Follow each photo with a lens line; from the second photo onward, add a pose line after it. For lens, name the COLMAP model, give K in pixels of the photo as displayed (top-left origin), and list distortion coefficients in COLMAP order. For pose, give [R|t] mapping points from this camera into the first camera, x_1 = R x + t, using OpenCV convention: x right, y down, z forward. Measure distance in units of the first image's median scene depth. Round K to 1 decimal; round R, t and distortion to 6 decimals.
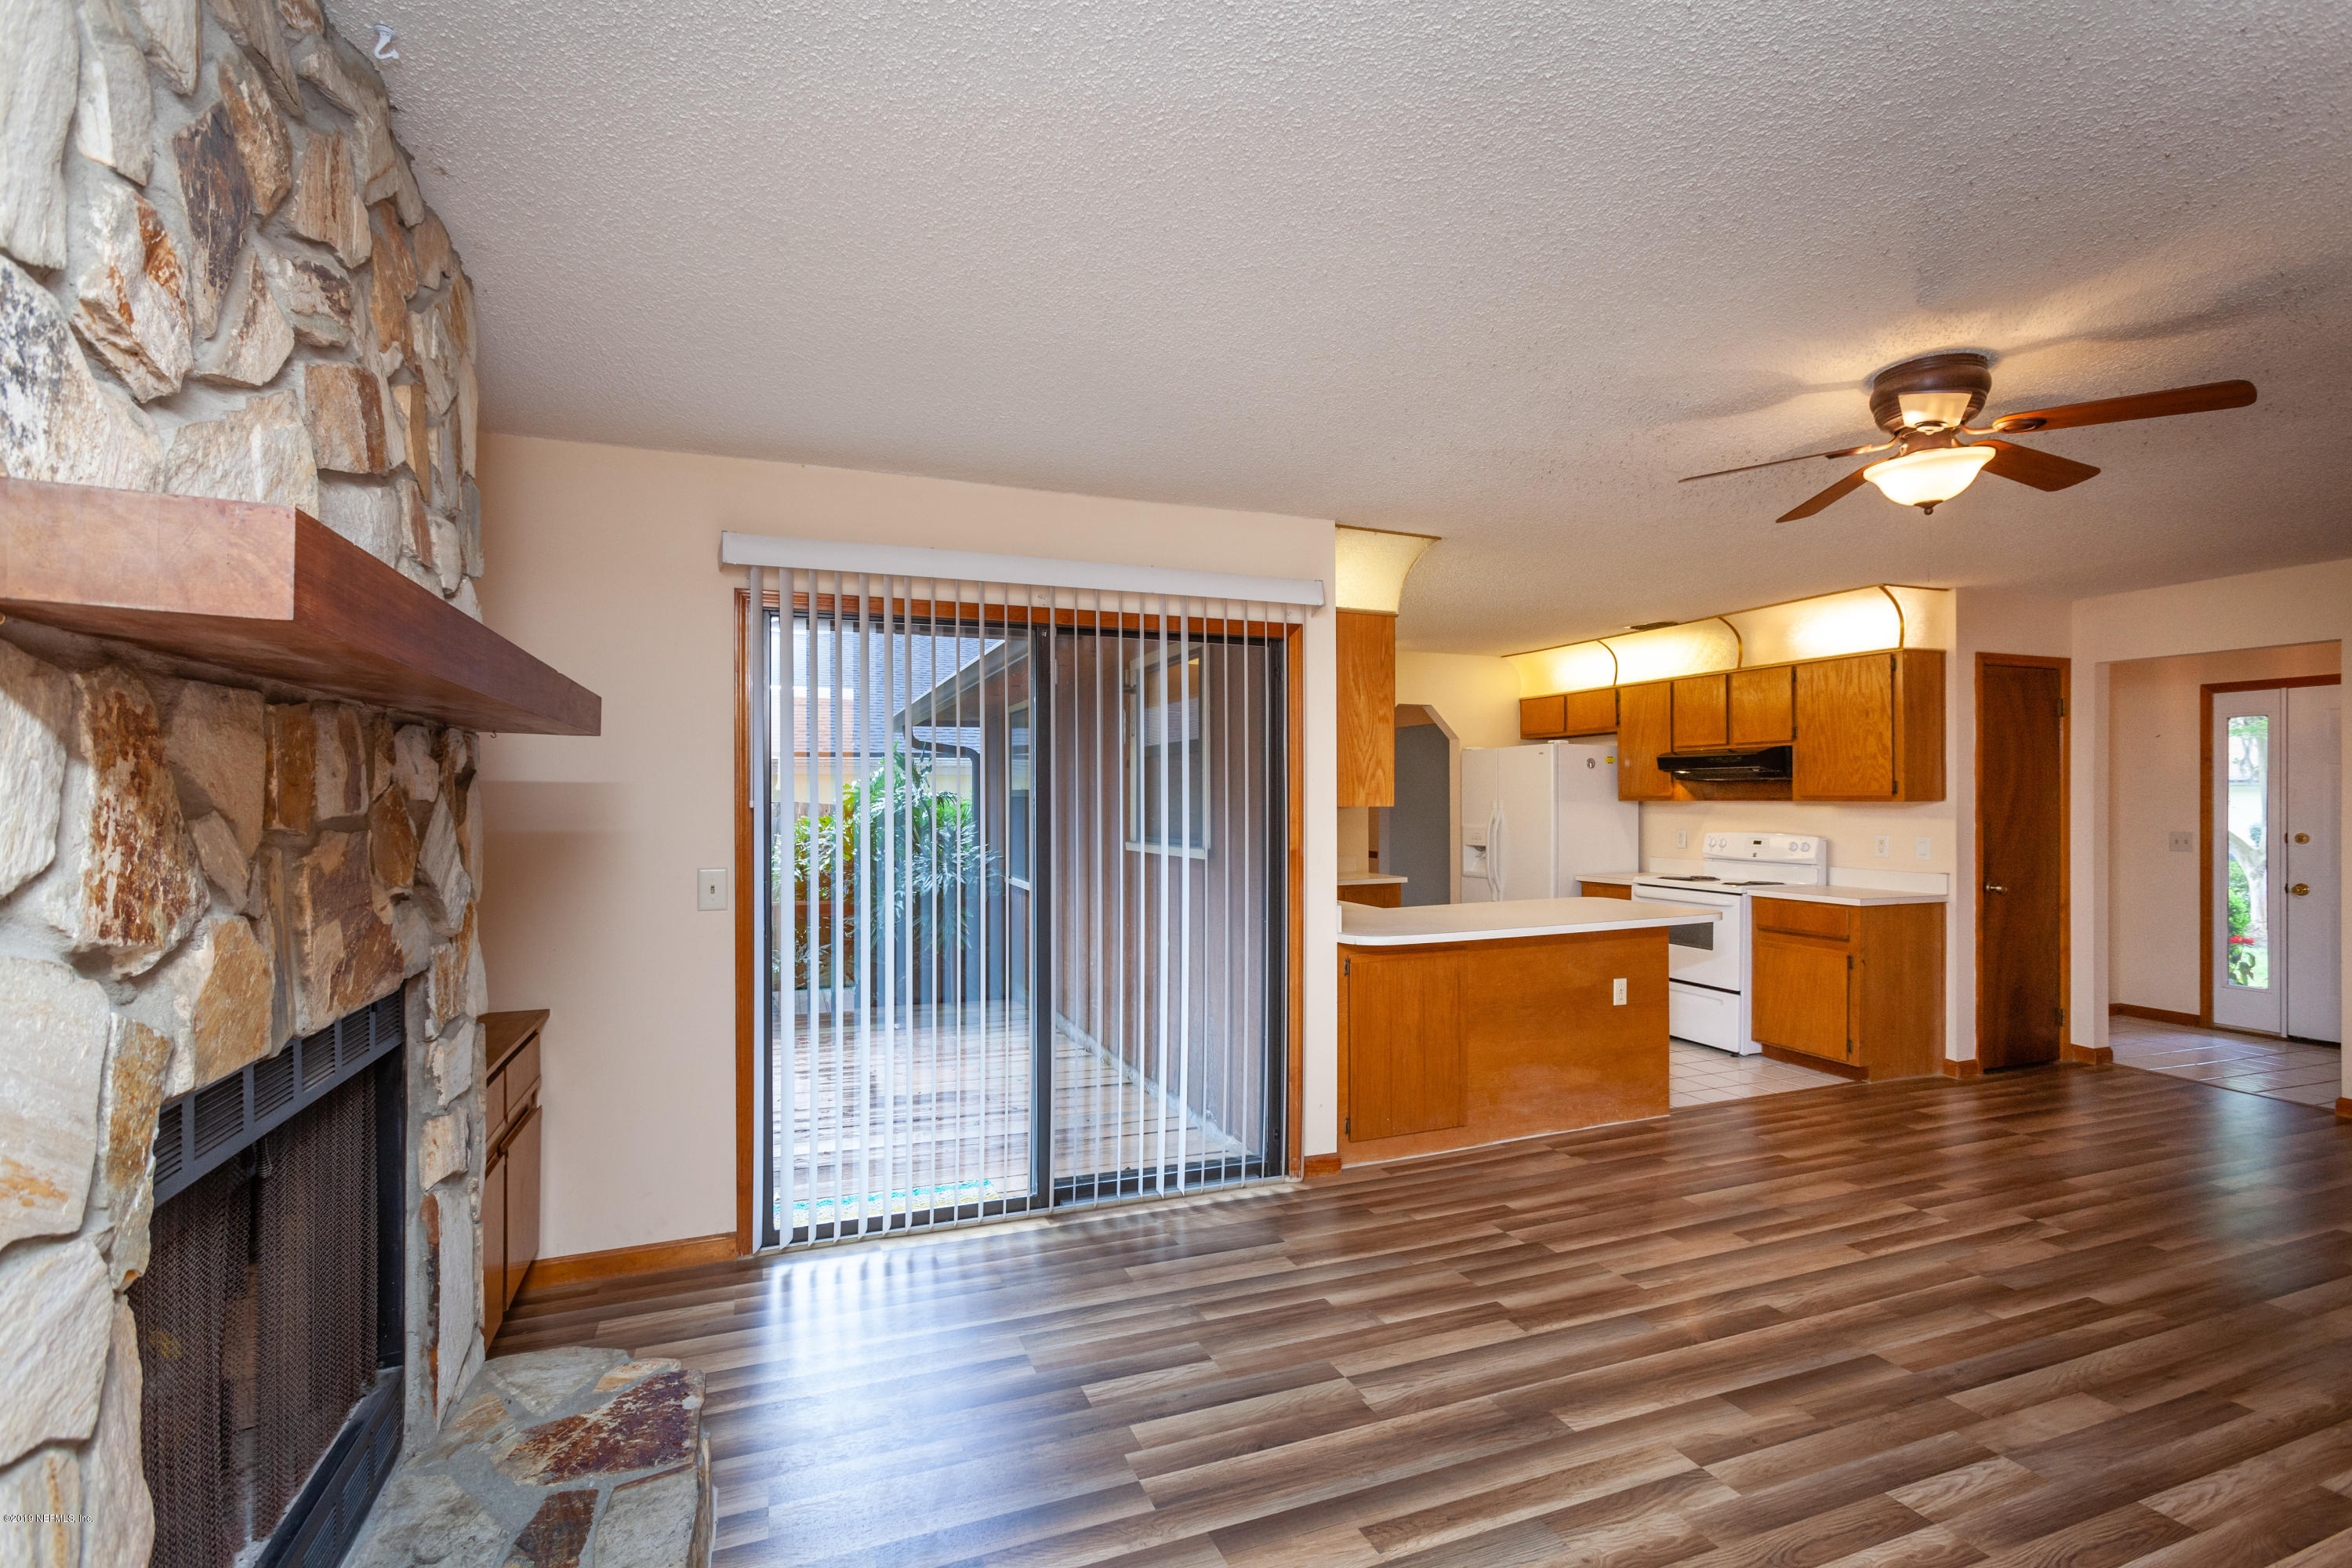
lens RADIAL K [[1041.5, 0, 1159.2], [0, 1041.5, 801.5], [0, 0, 1]] dist [-0.013209, 0.006797]
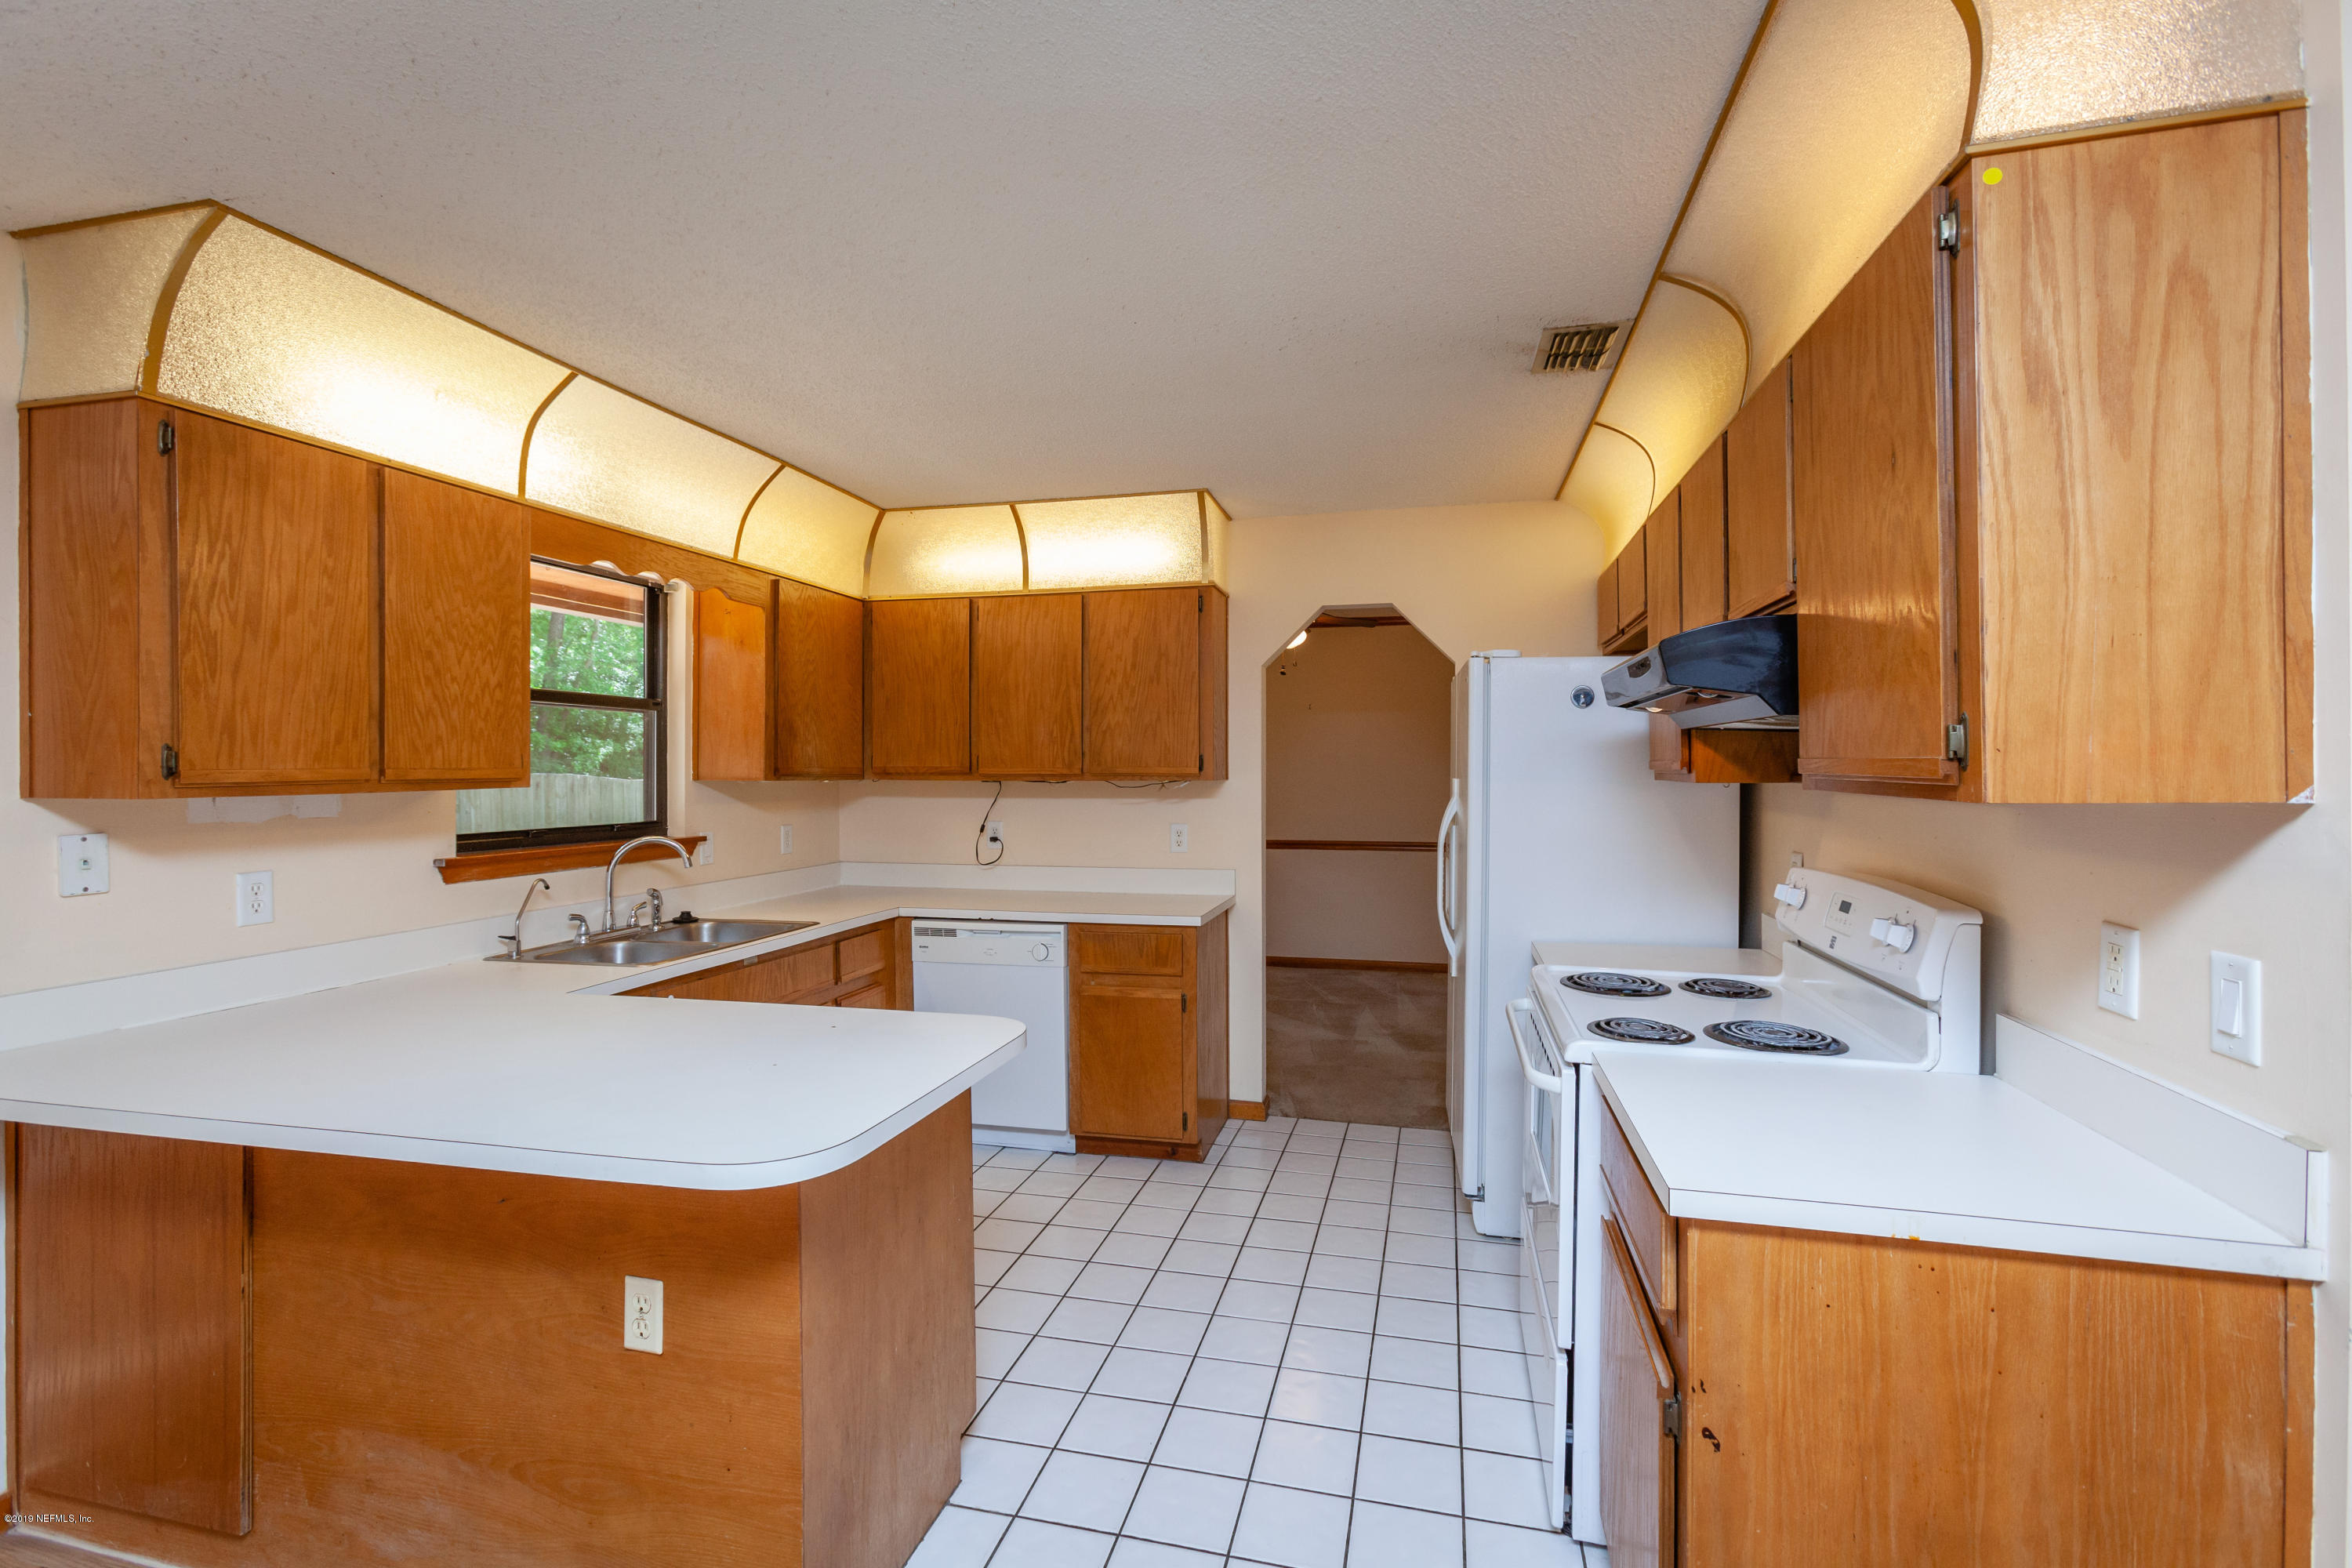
lens RADIAL K [[1041.5, 0, 1180.0], [0, 1041.5, 768.9], [0, 0, 1]] dist [-0.013209, 0.006797]
pose [[0.830910, 0.001141, -0.556406, 0.923689], [0.000196, 0.999997, 0.002343, -0.005748], [0.556407, -0.002056, 0.830907, 0.935288]]
